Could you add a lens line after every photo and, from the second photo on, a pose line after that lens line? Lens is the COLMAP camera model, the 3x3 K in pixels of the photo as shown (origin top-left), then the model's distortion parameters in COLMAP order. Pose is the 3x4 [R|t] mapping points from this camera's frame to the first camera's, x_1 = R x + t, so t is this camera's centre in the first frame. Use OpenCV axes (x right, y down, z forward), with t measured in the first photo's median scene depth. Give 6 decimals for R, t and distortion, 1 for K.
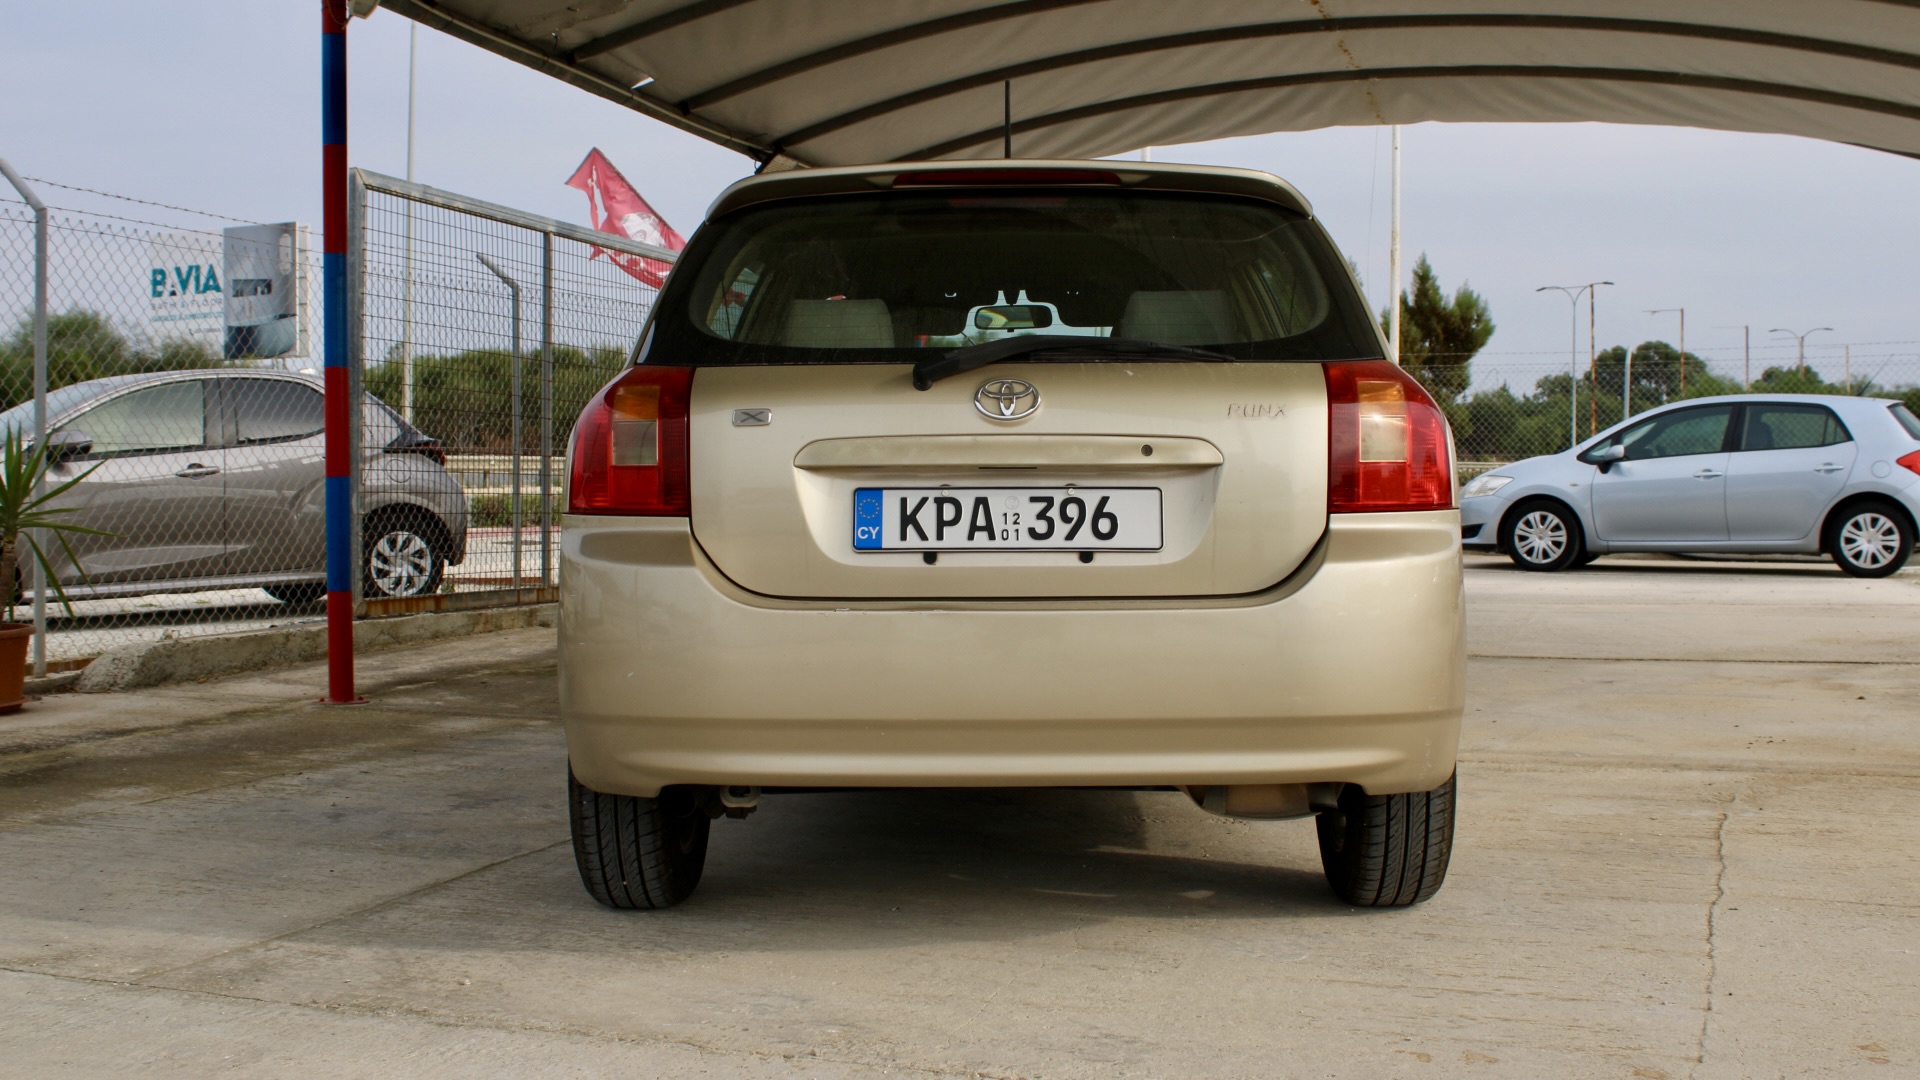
lens RADIAL K [[2058.2, 0, 955.1], [0, 2058.2, 541.8], [0, 0, 1]] dist [-0.092276, 0.000000]
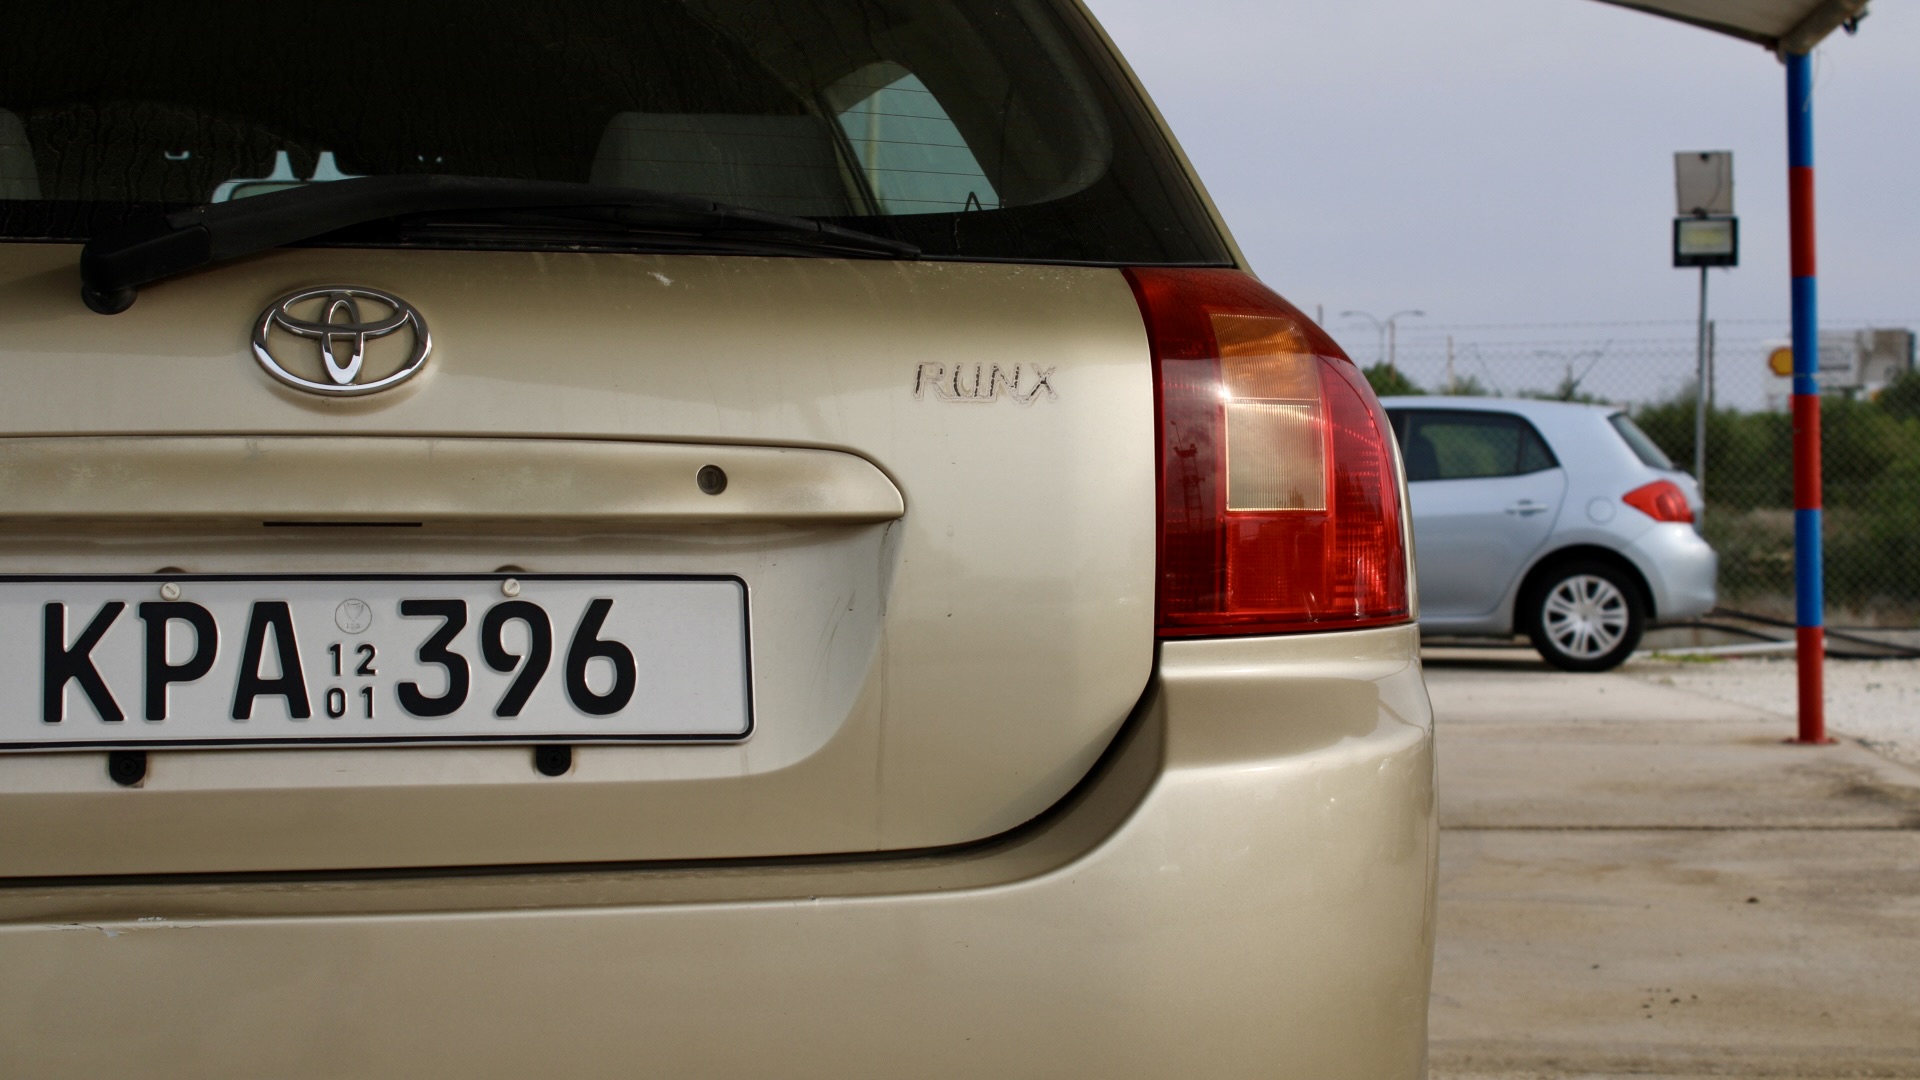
lens RADIAL K [[3021.9, 0, 952.9], [0, 3021.9, 536.3], [0, 0, 1]] dist [-0.019515, 0.000000]
pose [[0.967989, 0.002644, 0.250979, -0.004780], [0.003537, 0.999702, -0.024173, -0.019946], [-0.250968, 0.024287, 0.967691, 0.439136]]
